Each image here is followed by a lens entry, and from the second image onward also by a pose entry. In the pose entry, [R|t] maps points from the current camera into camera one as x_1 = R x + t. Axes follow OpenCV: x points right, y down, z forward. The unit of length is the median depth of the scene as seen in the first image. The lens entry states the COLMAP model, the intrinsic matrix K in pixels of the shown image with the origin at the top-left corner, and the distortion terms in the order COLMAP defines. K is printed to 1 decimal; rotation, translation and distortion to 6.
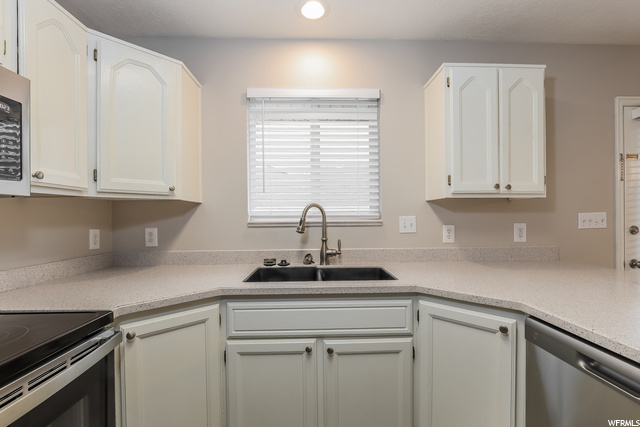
lens RADIAL K [[296.4, 0, 320.2], [0, 296.4, 216.0], [0, 0, 1]] dist [-0.016450, 0.001728]
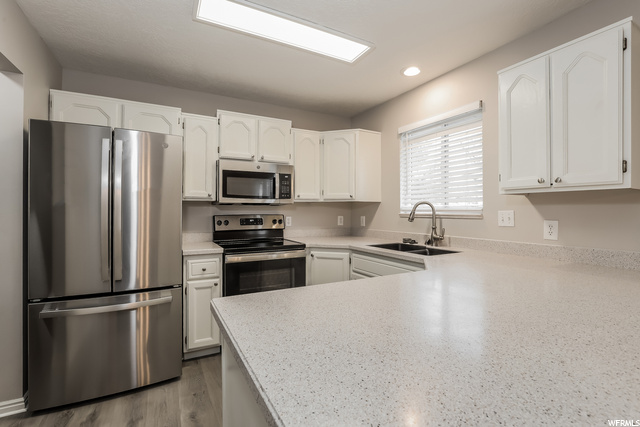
lens RADIAL K [[296.4, 0, 321.9], [0, 296.4, 211.0], [0, 0, 1]] dist [-0.016450, 0.001728]
pose [[0.453339, 0.007131, -0.891309, 0.970369], [-0.004366, 0.999974, 0.005780, -0.002233], [0.891327, 0.001272, 0.453359, -0.069648]]
